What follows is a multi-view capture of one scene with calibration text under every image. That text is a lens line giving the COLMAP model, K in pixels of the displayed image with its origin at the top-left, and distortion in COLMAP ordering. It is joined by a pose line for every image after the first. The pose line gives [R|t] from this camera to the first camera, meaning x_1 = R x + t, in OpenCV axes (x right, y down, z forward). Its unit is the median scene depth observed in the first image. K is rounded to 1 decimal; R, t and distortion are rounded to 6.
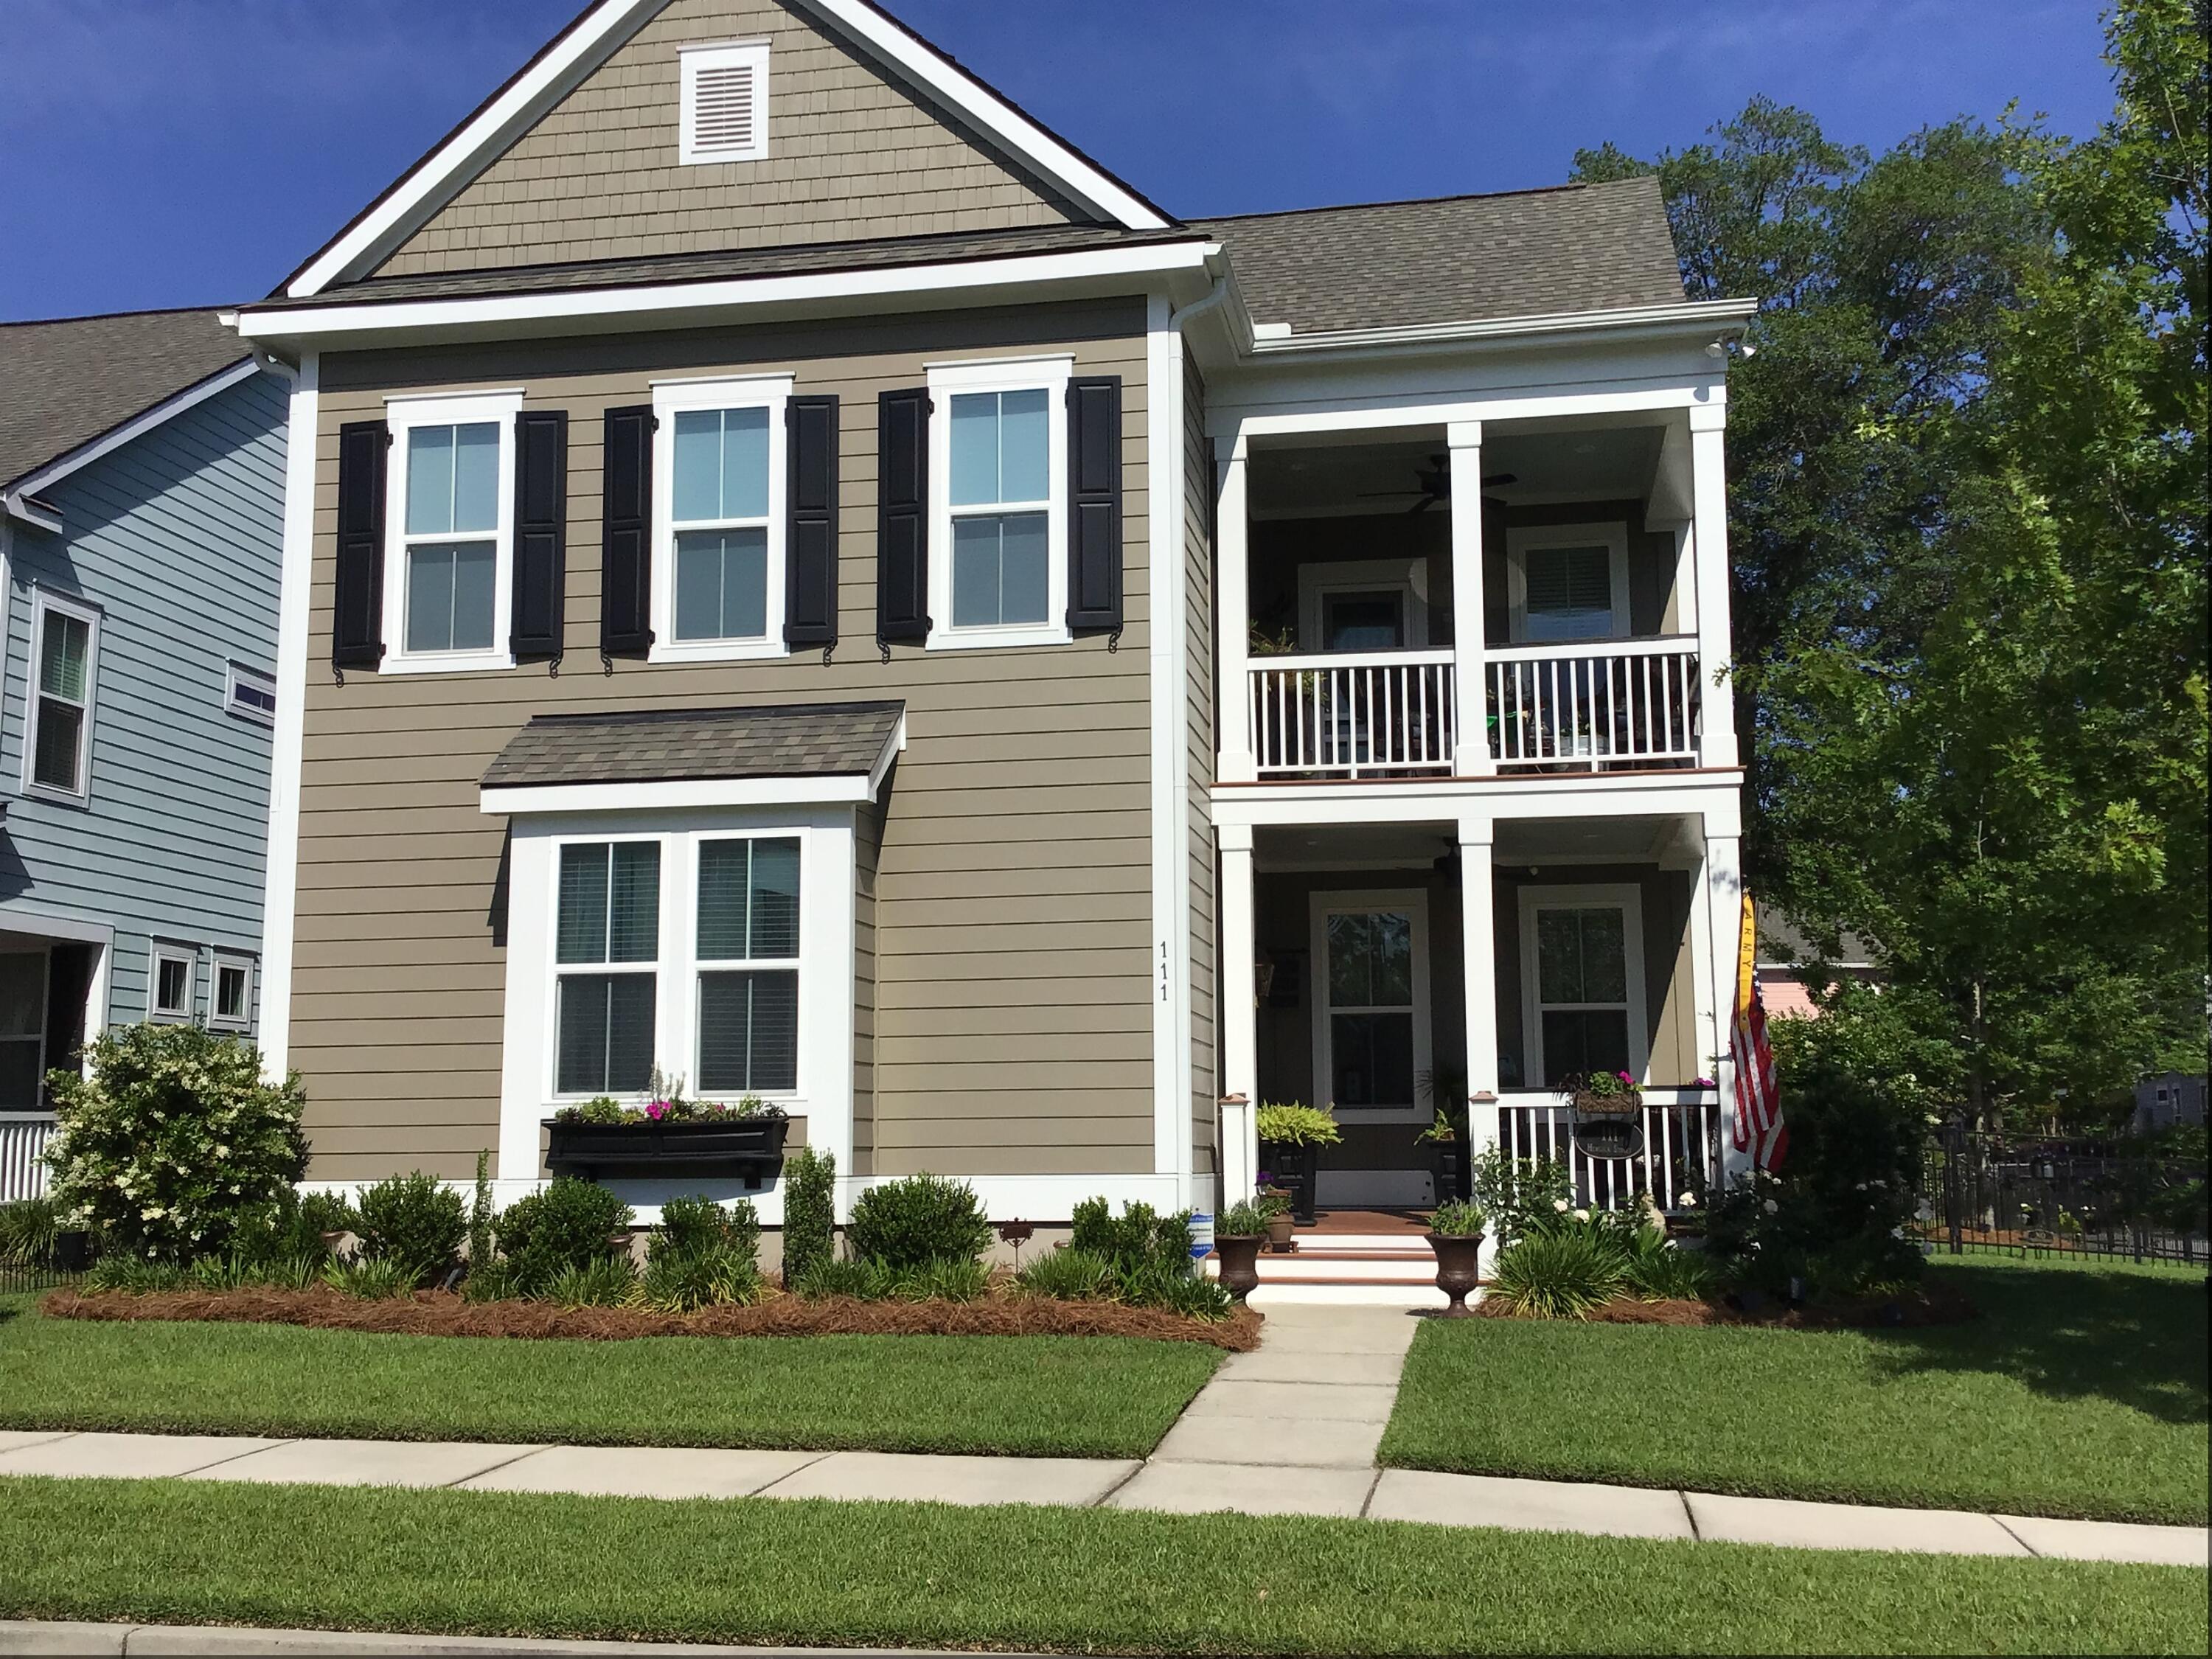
lens RADIAL K [[2304.6, 0, 1088.0], [0, 2304.6, 777.9], [0, 0, 1]] dist [0.115076, -0.264632]
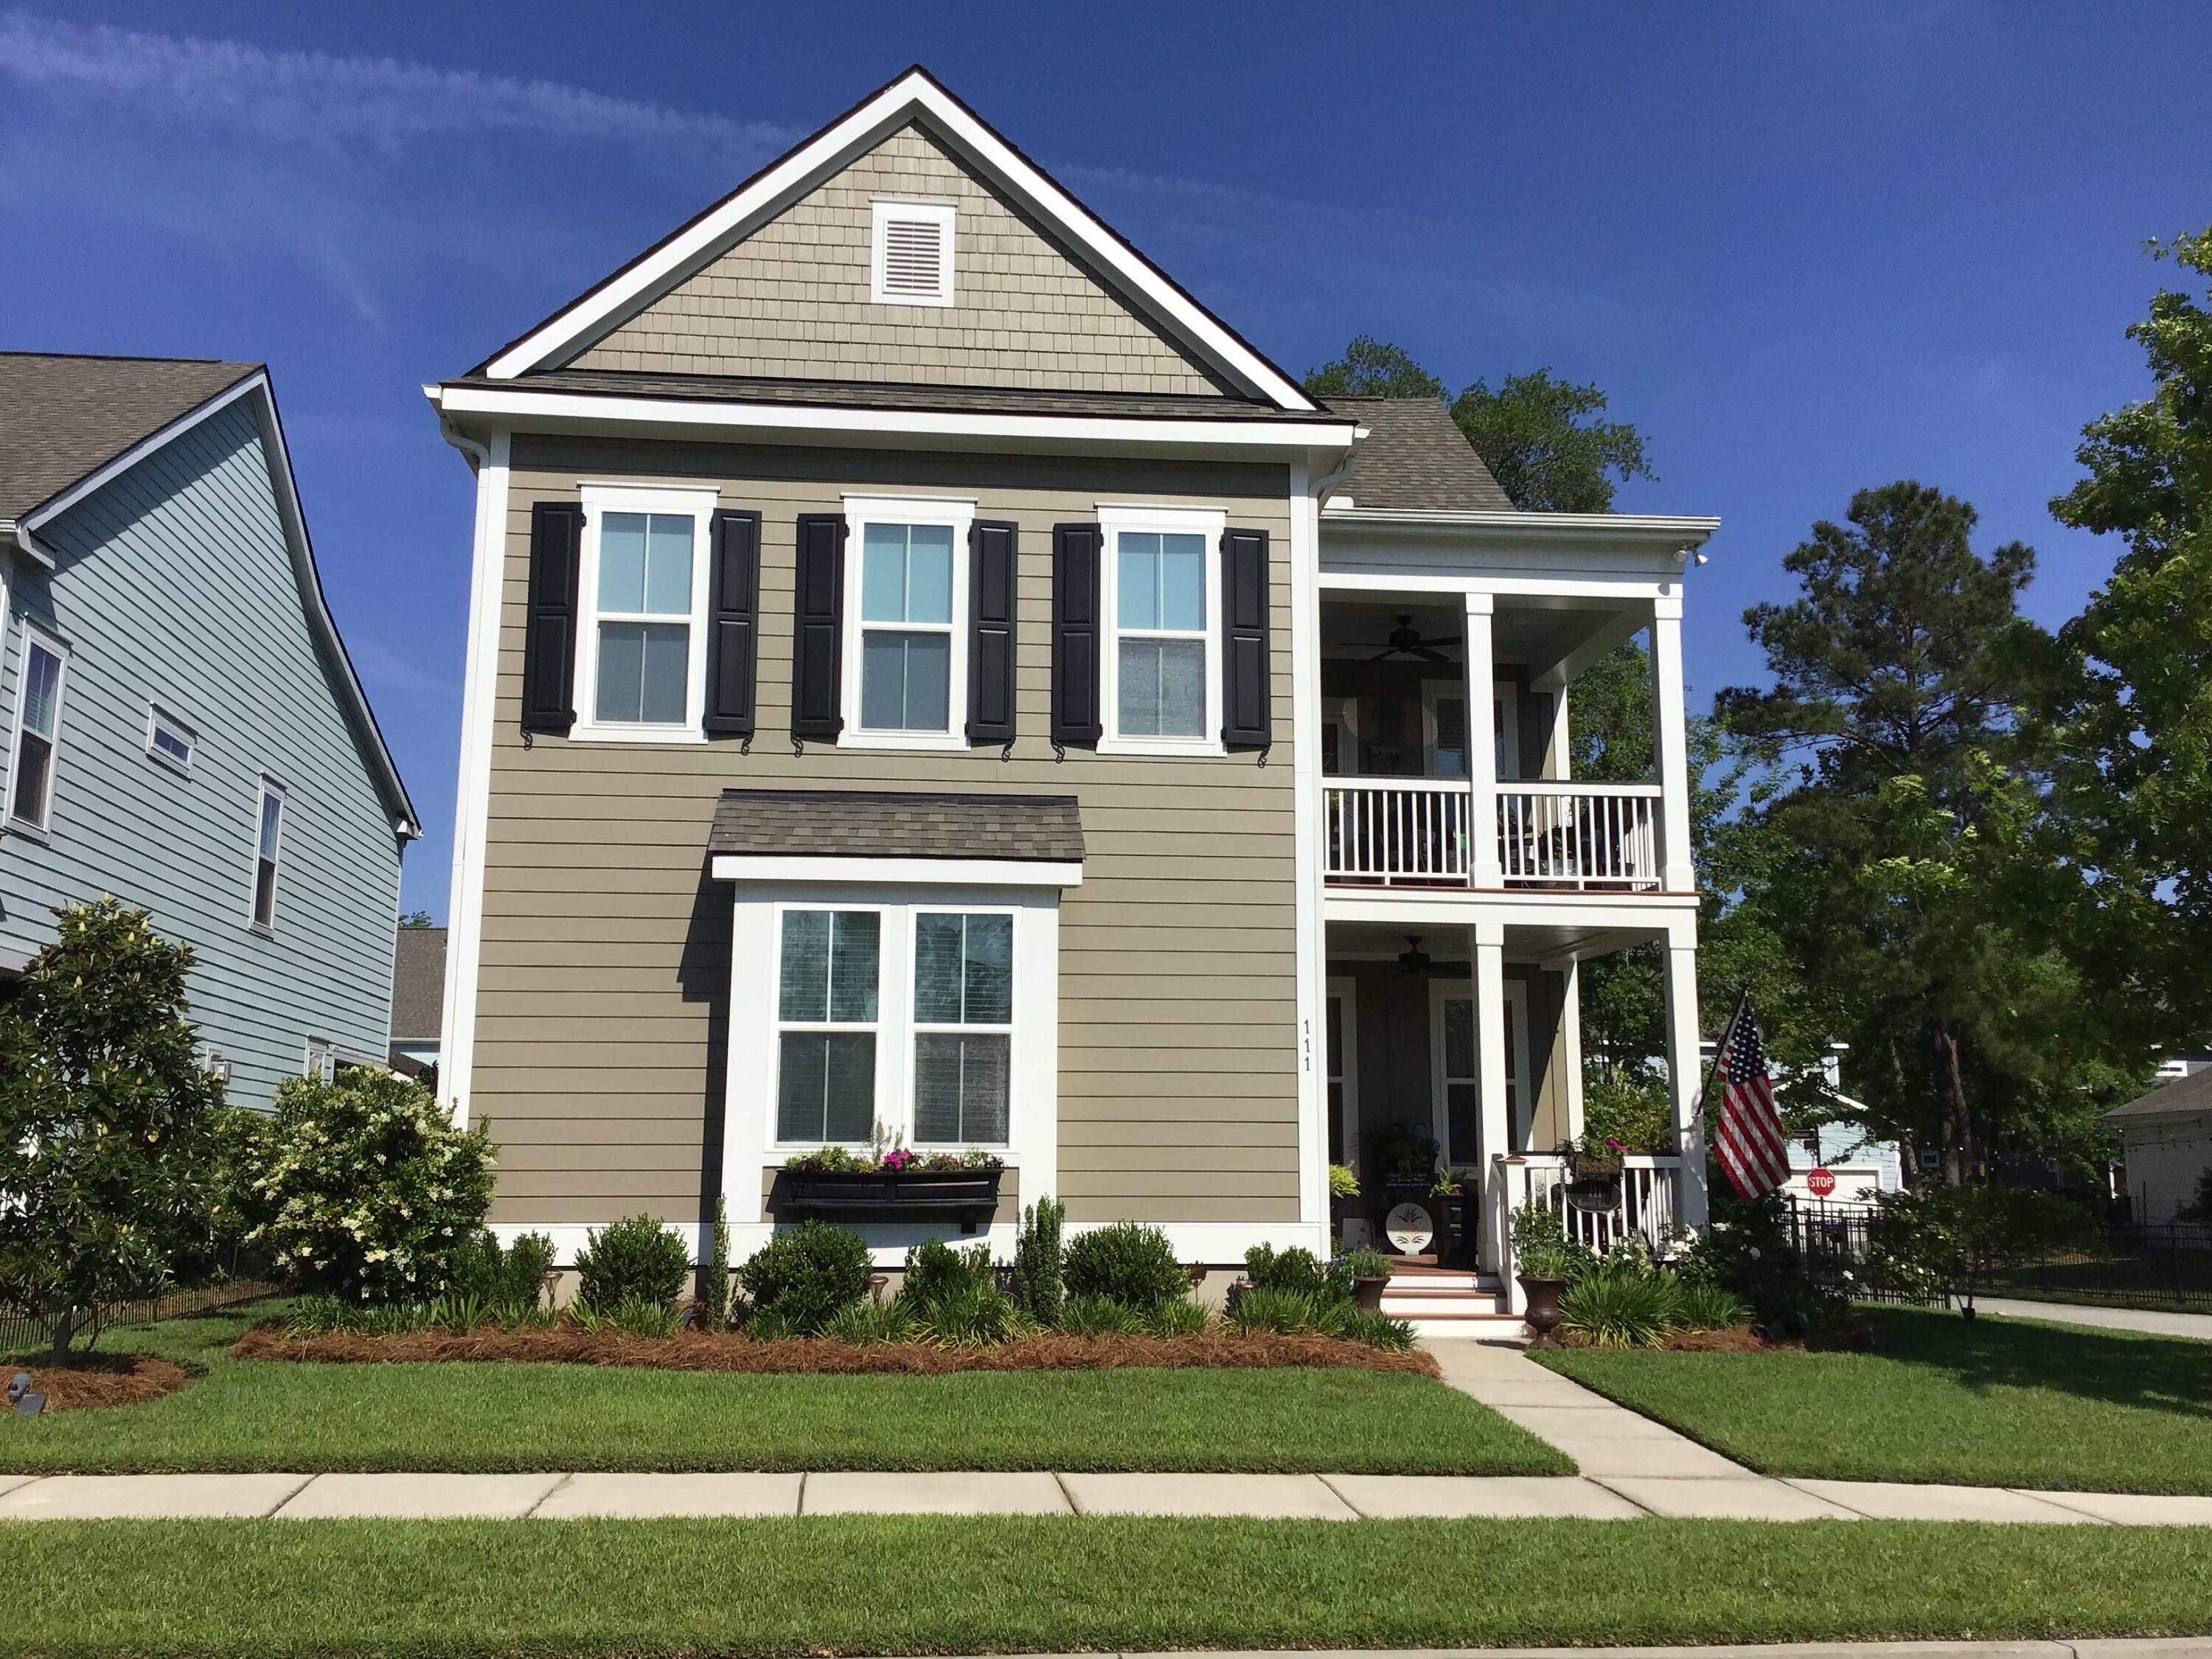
lens RADIAL K [[2023.3, 0, 1093.6], [0, 2023.3, 780.4], [0, 0, 1]] dist [0.099884, -0.180323]
pose [[0.960688, 0.065023, 0.269907, -0.331220], [-0.053967, 0.997379, -0.048192, 0.005613], [-0.272333, 0.031731, 0.961680, 0.044124]]
